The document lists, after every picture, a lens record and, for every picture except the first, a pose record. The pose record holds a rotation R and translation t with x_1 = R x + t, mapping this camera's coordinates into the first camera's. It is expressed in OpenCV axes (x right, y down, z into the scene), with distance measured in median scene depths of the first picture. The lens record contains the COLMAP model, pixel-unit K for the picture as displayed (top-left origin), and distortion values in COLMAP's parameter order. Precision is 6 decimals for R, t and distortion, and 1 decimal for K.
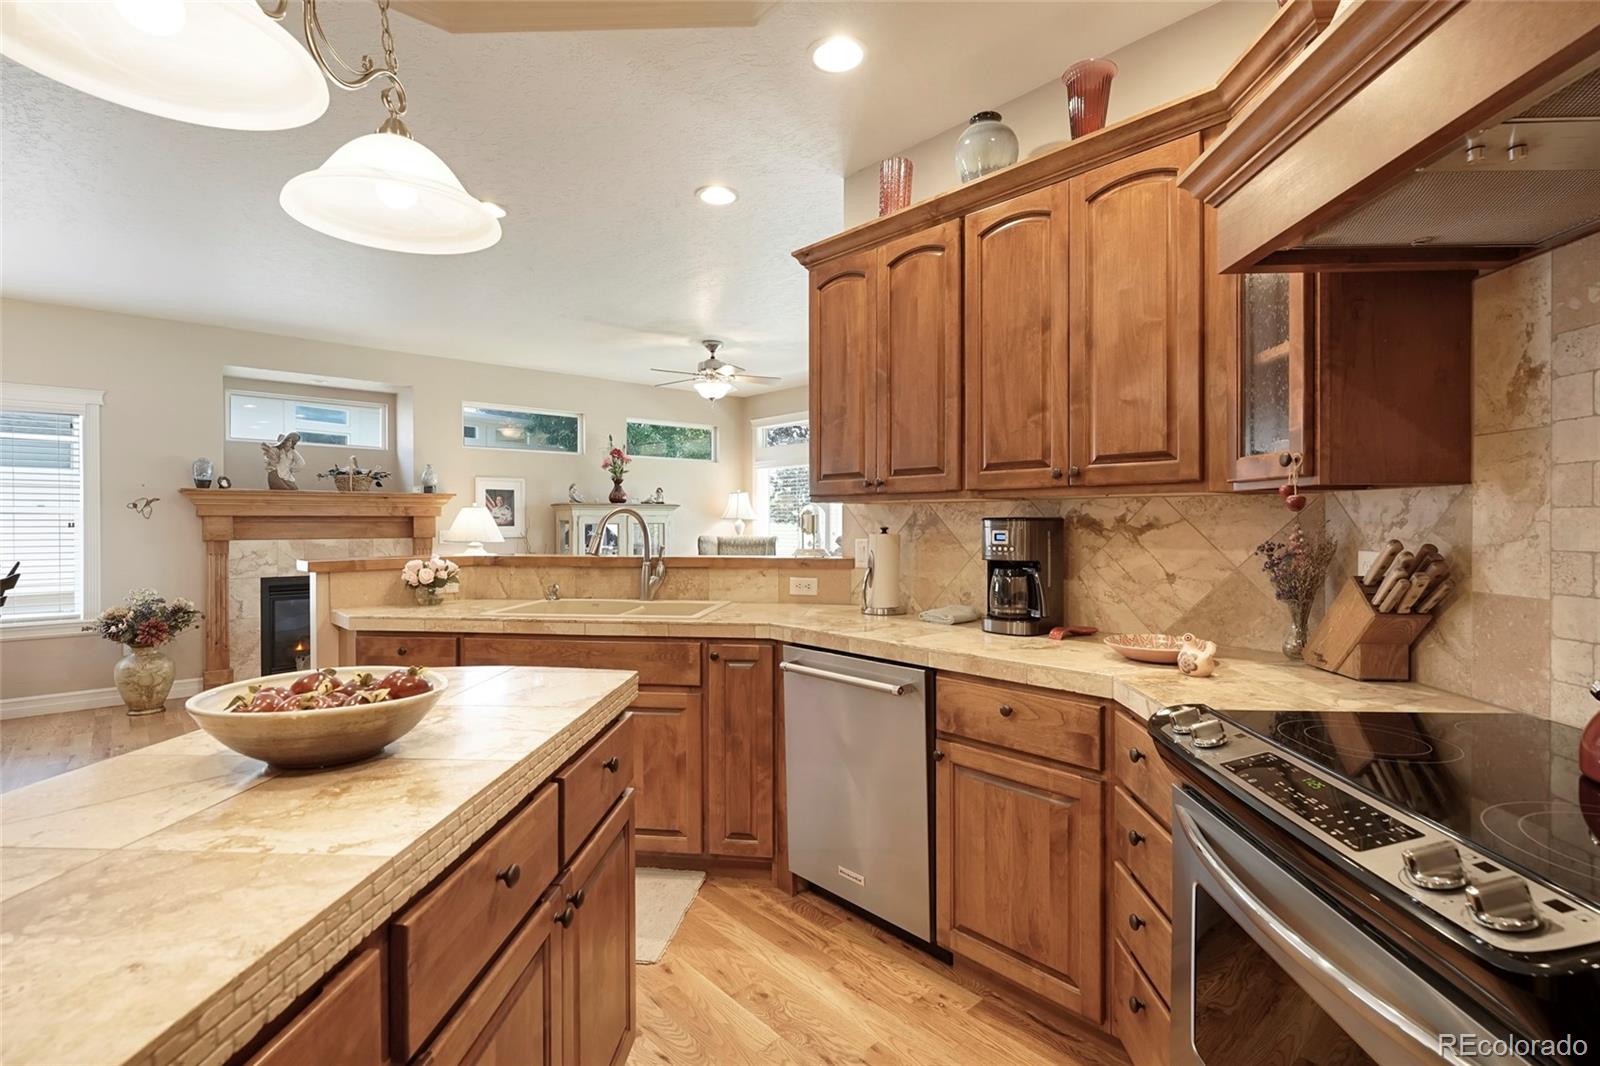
lens RADIAL K [[751.4, 0, 793.9], [0, 751.4, 526.9], [0, 0, 1]] dist [-0.002257, -0.001918]
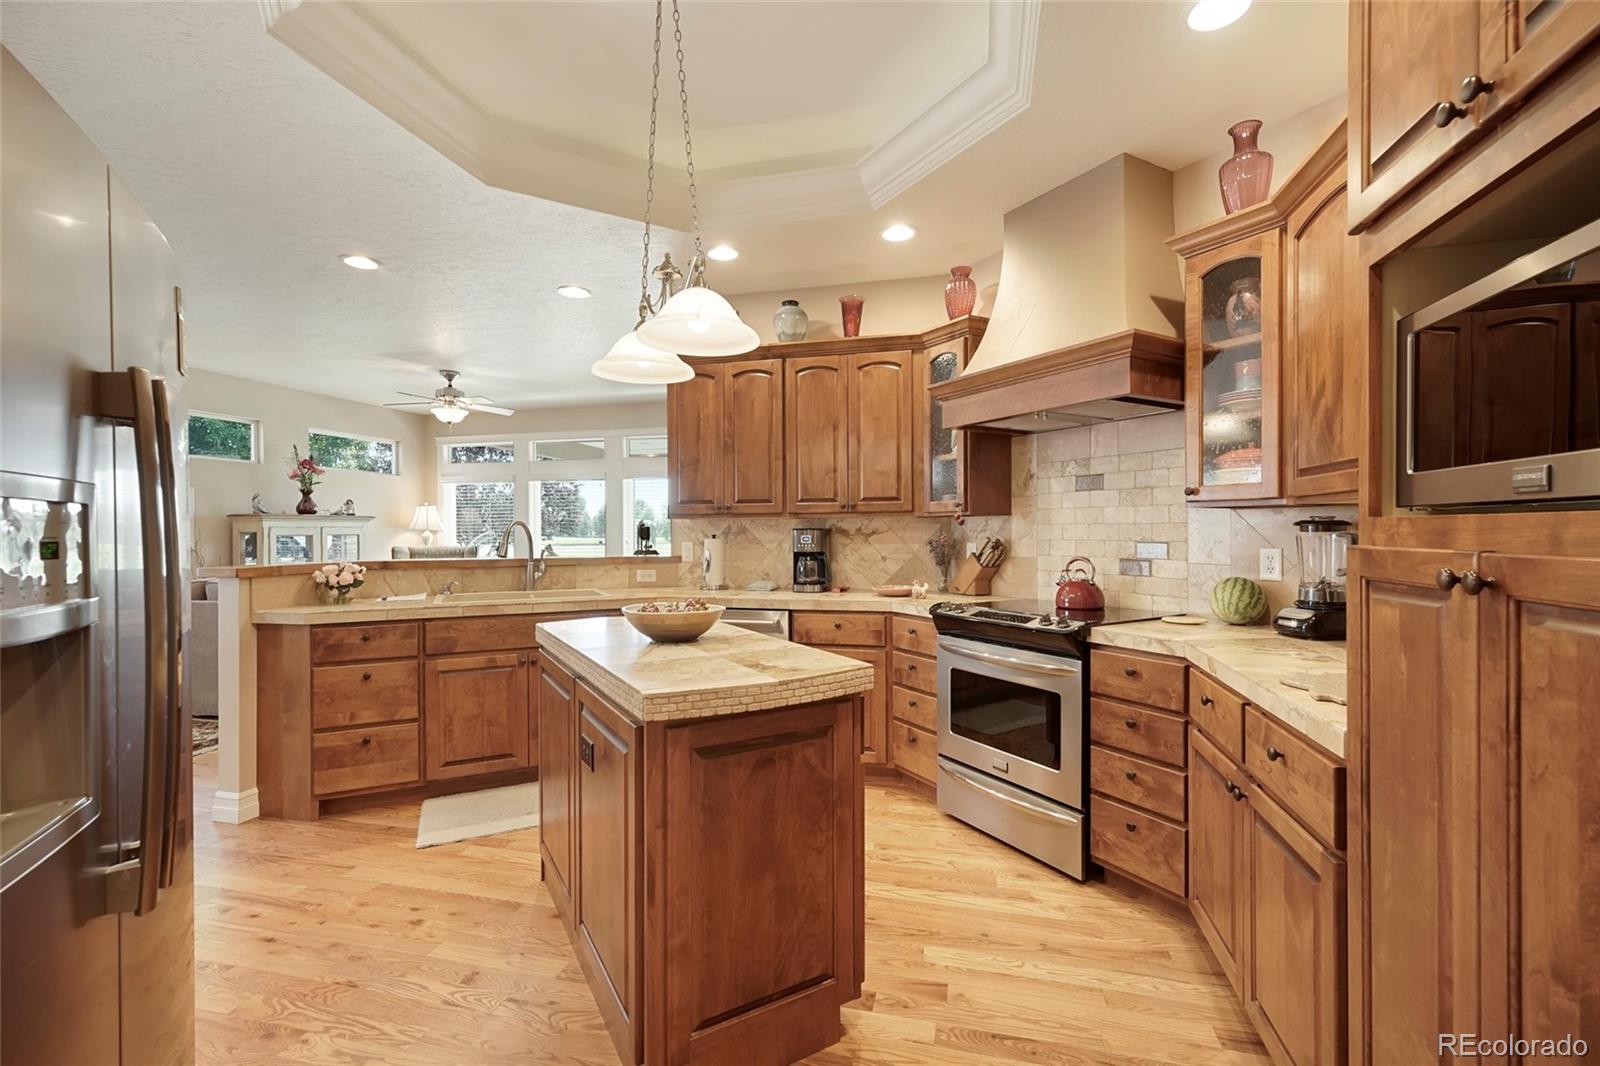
lens RADIAL K [[695.9, 0, 790.9], [0, 695.9, 534.0], [0, 0, 1]] dist [0.001952, -0.000006]
pose [[0.840095, -0.003965, 0.542425, -0.653304], [0.007046, 0.999969, -0.003604, 0.006934], [-0.542394, 0.006850, 0.840096, -0.384957]]
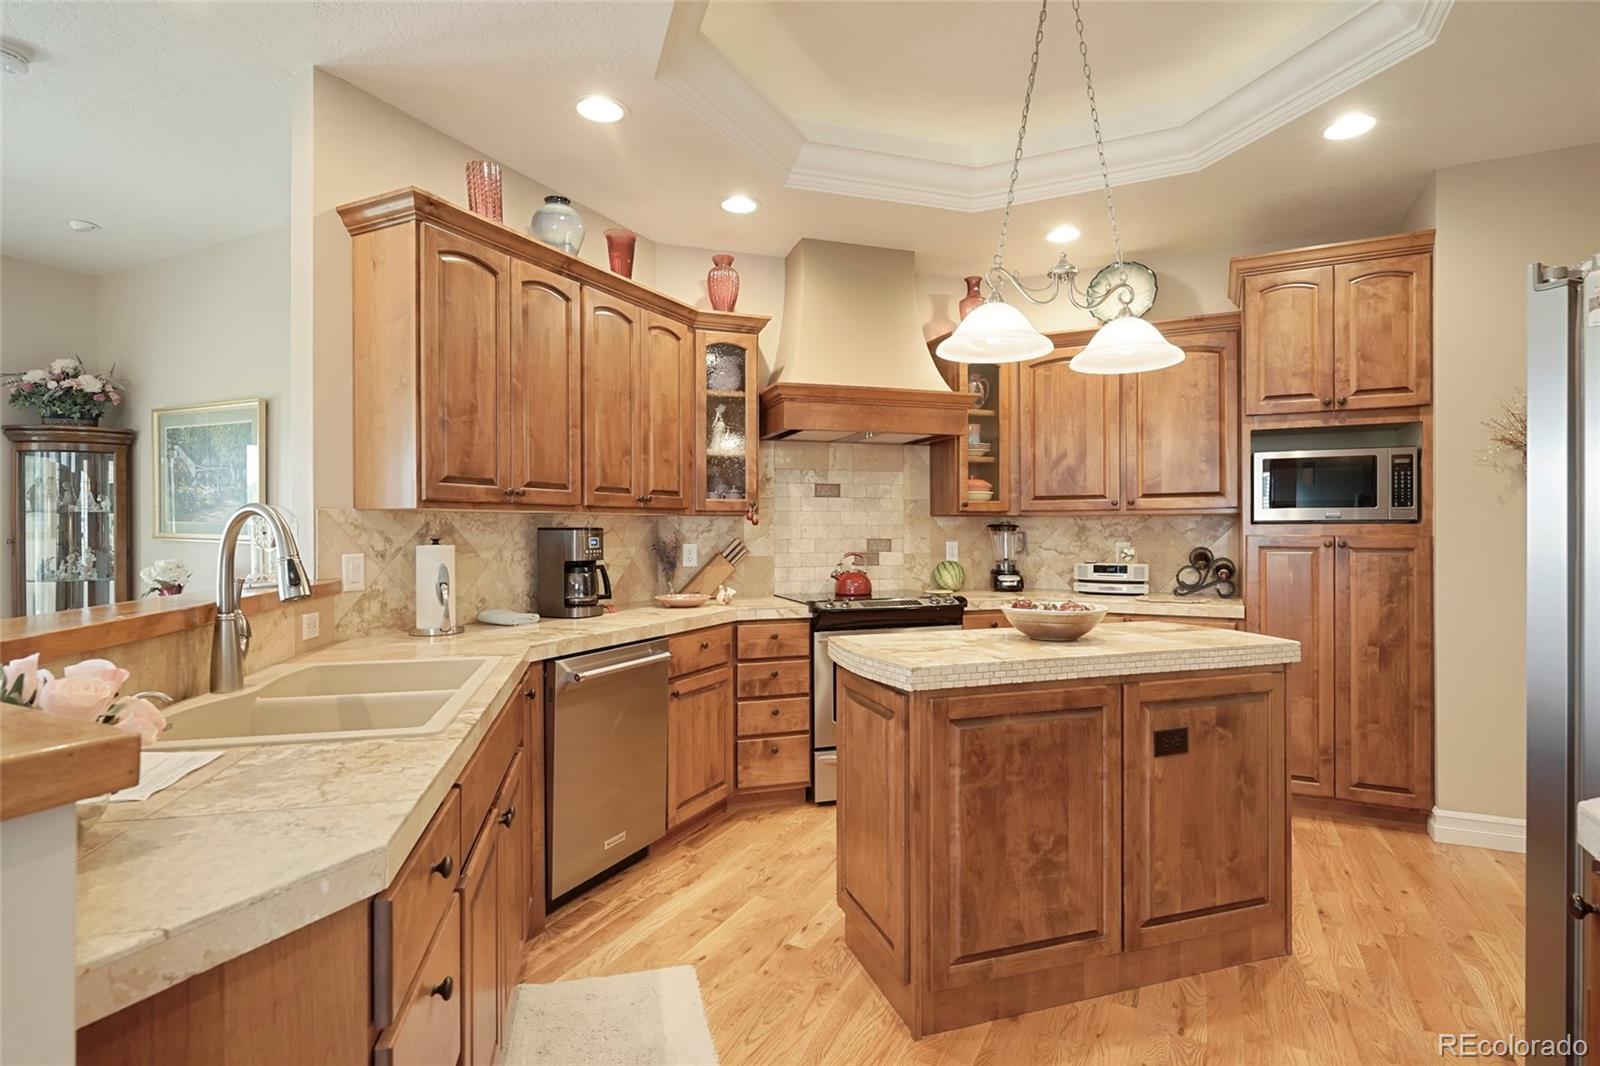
lens RADIAL K [[816.7, 0, 800.2], [0, 816.7, 531.1], [0, 0, 1]] dist [-0.001866, 0.000752]
pose [[-0.367155, 0.001711, 0.930158, -1.154003], [0.012571, 0.999916, 0.003122, -0.006014], [-0.930075, 0.012839, -0.367145, 1.159013]]
